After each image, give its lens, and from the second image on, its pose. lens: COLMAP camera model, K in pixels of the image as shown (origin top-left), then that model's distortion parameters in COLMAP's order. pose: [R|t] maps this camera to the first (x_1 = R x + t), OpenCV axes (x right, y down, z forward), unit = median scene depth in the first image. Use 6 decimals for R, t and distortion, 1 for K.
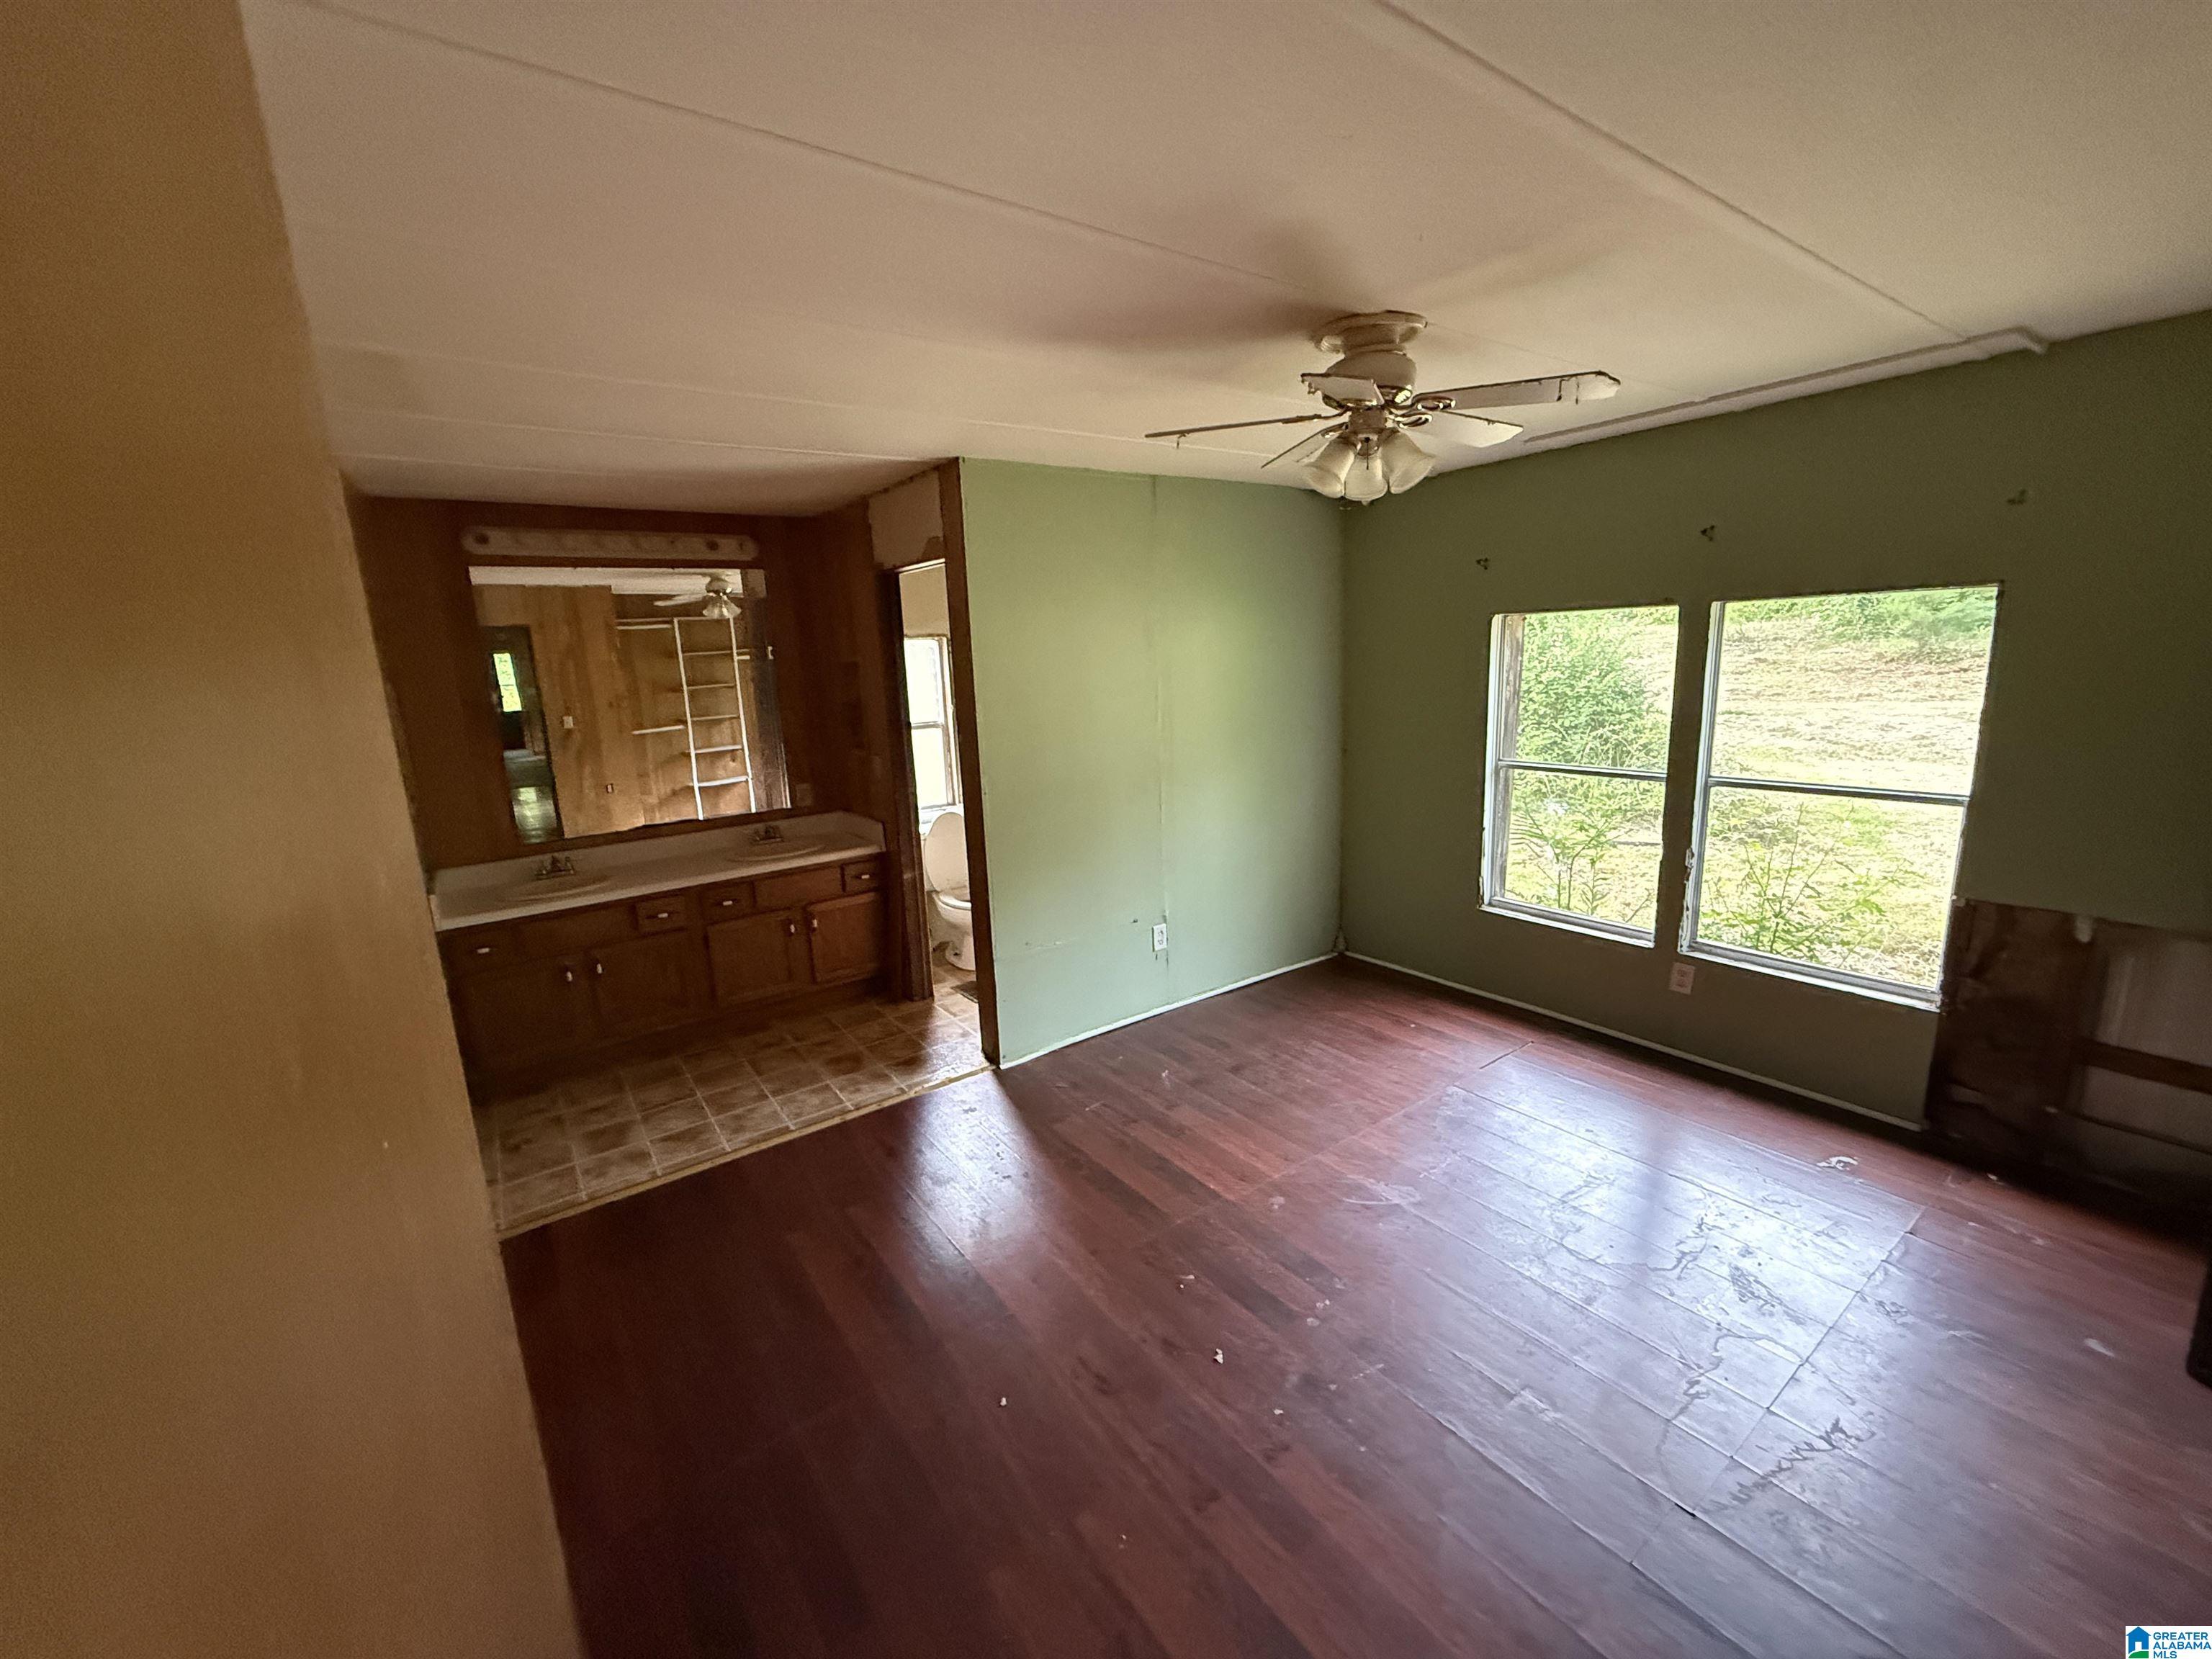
lens RADIAL K [[885.1, 0, 1103.0], [0, 885.1, 824.4], [0, 0, 1]] dist [0.001788, 0.000073]
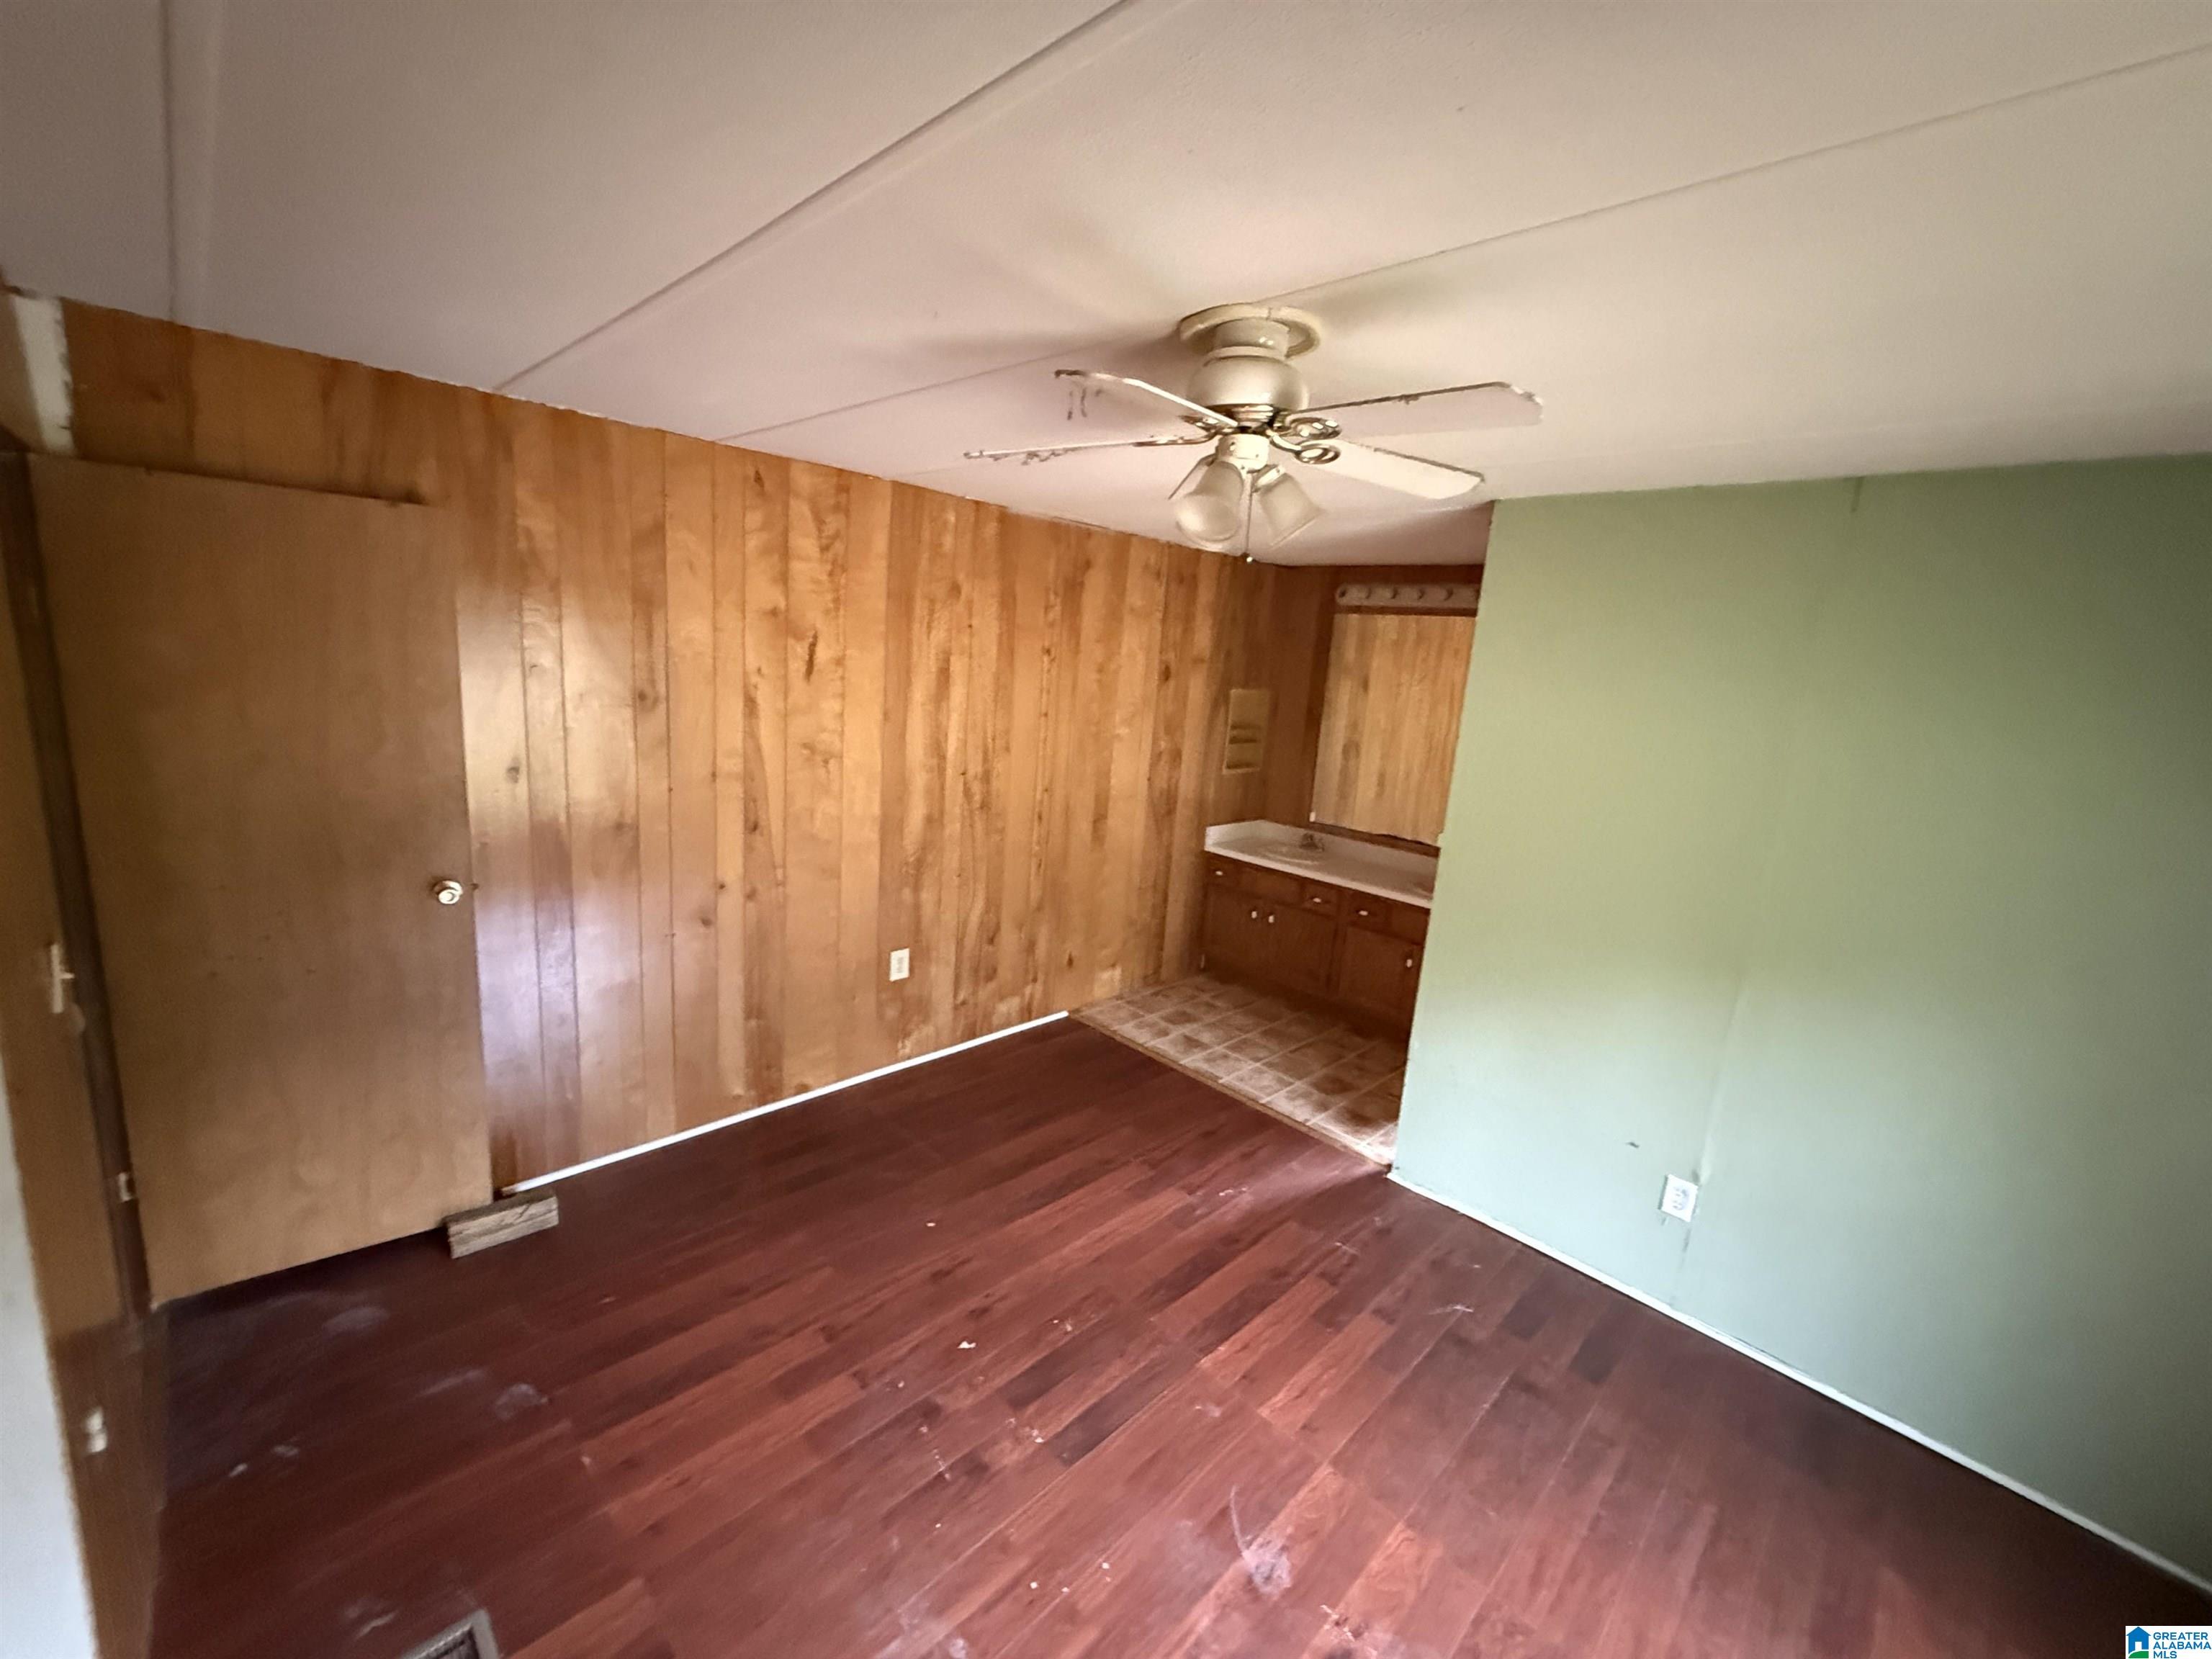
lens RADIAL K [[885.3, 0, 1106.0], [0, 885.3, 829.5], [0, 0, 1]] dist [-0.000607, -0.000139]
pose [[0.163342, 0.247675, -0.954975, 0.680865], [-0.279784, 0.939864, 0.195901, -0.167195], [0.946066, 0.235188, 0.222814, 0.504331]]
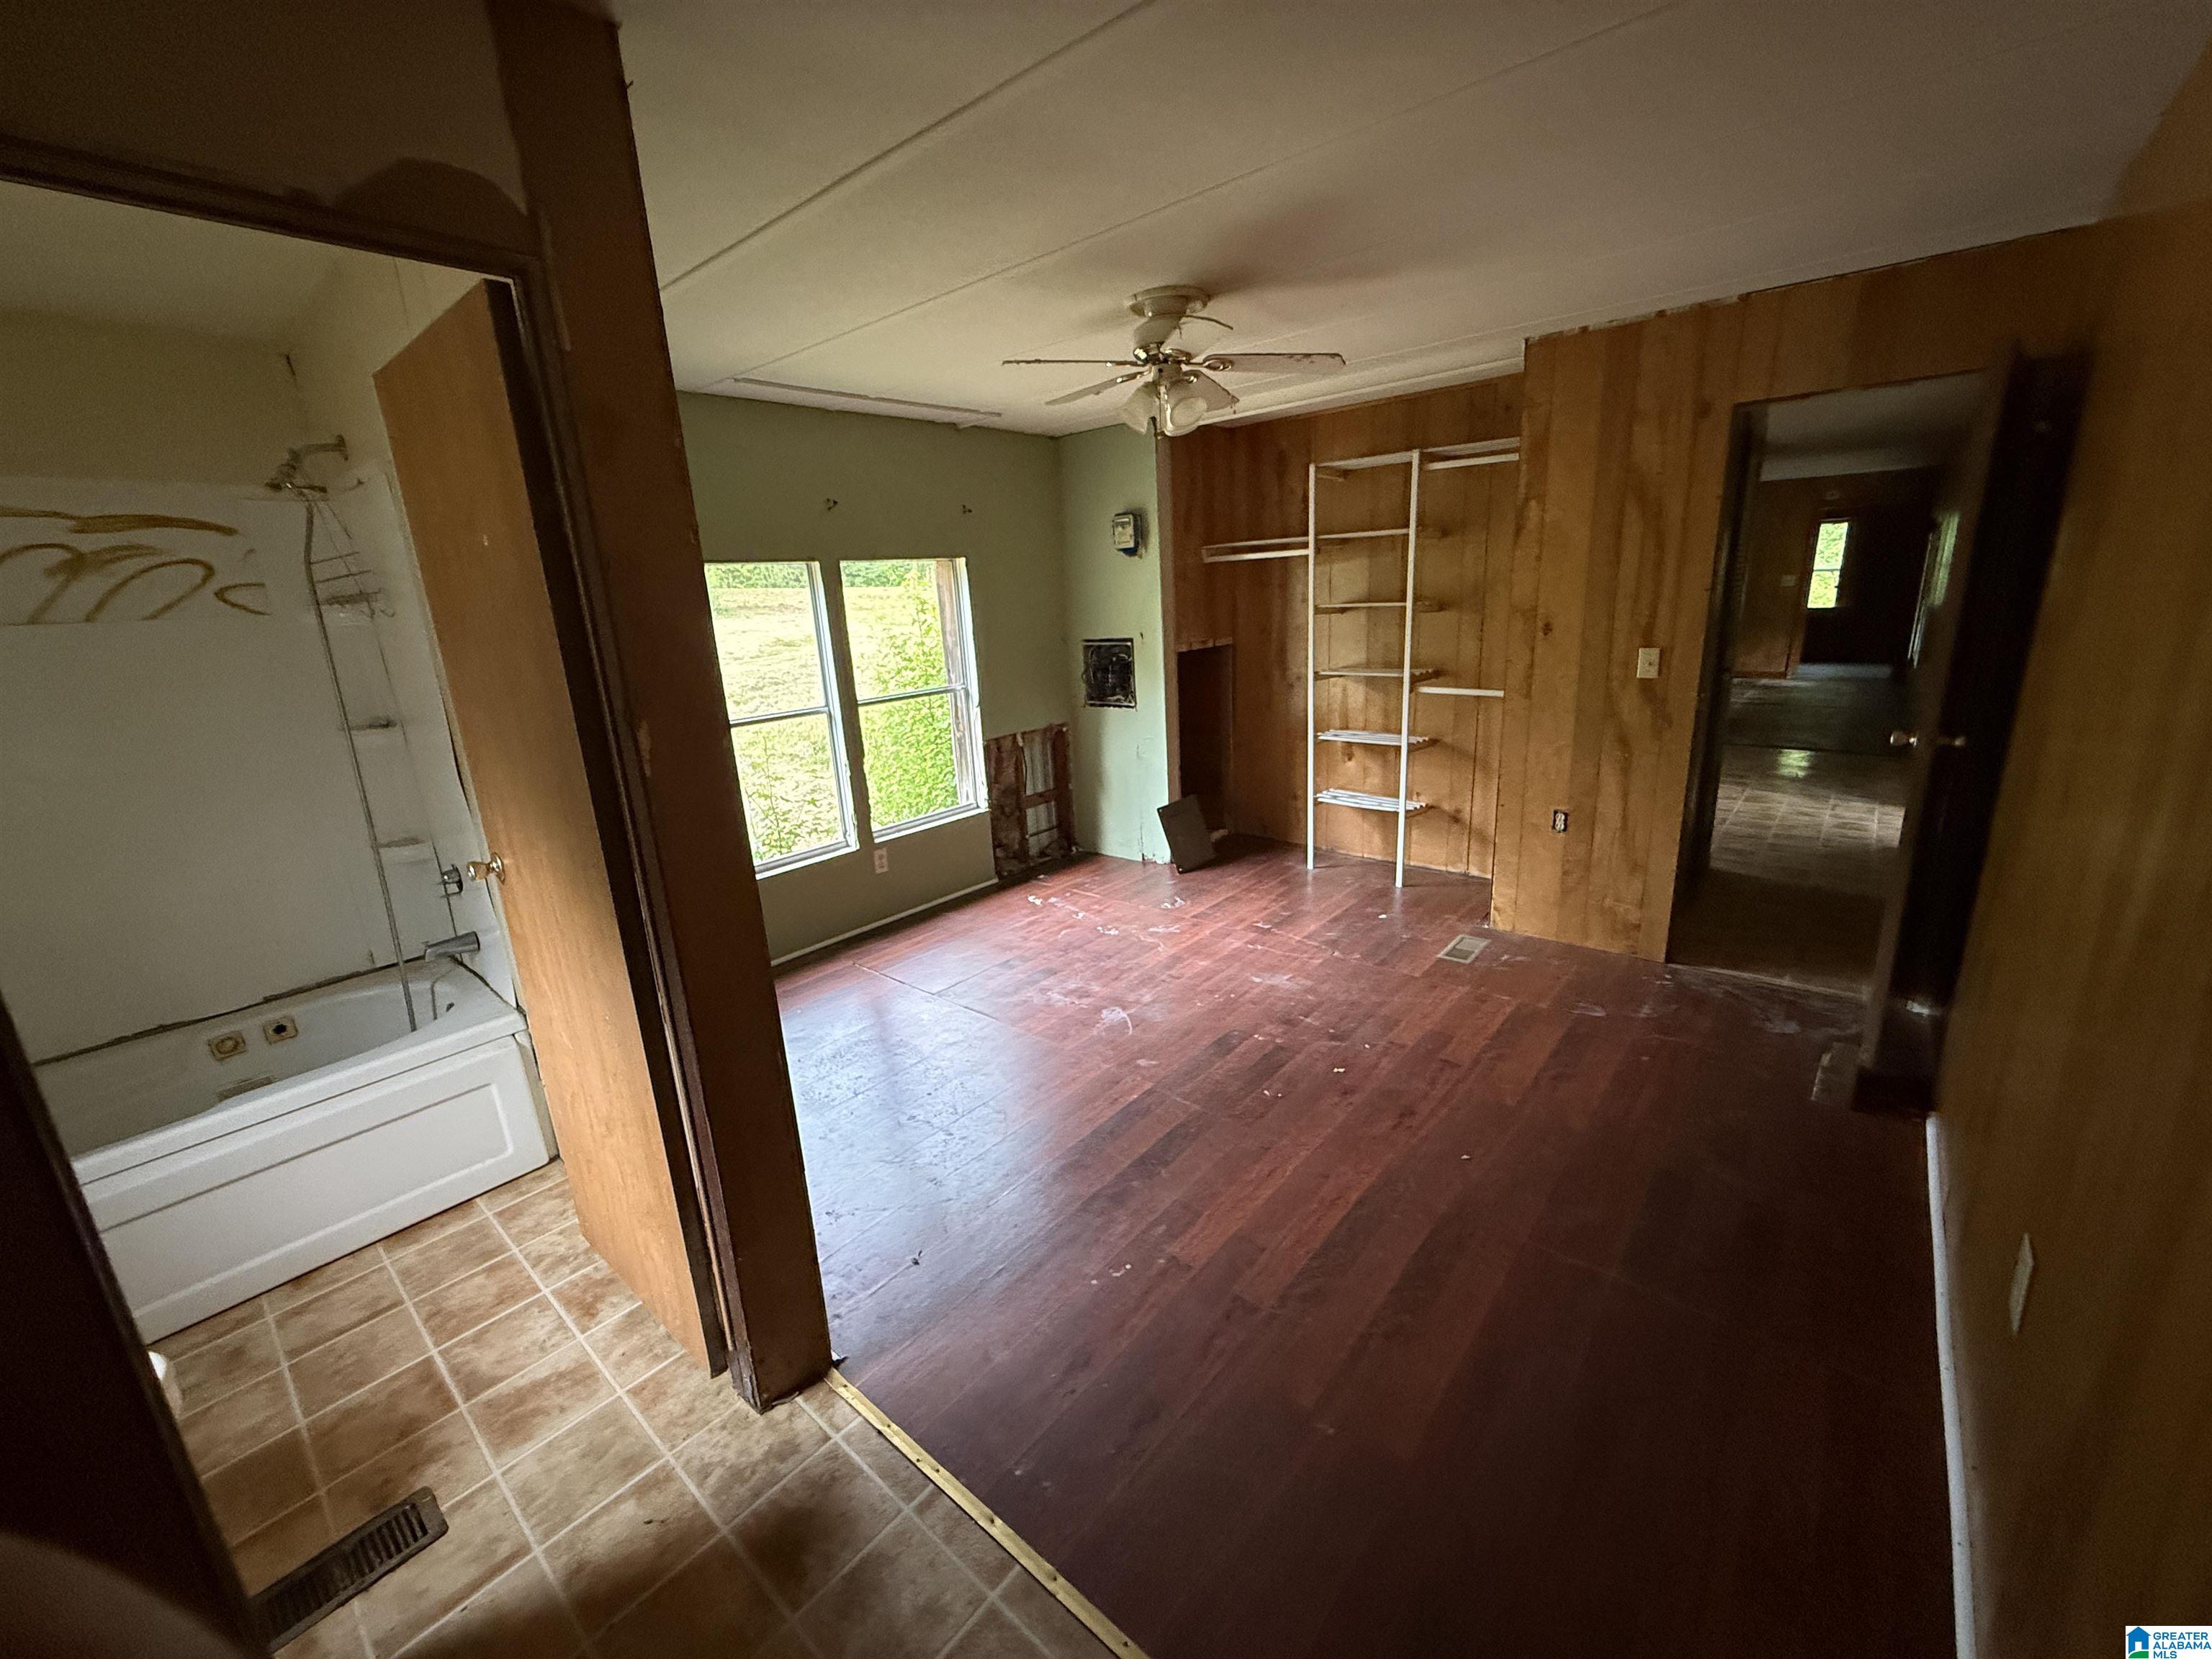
lens RADIAL K [[885.1, 0, 1103.0], [0, 885.1, 824.4], [0, 0, 1]] dist [0.001788, 0.000073]
pose [[-0.236750, -0.193980, 0.952009, -0.654806], [0.254933, 0.933130, 0.253531, -0.122087], [-0.937528, 0.302722, -0.171467, 0.954827]]
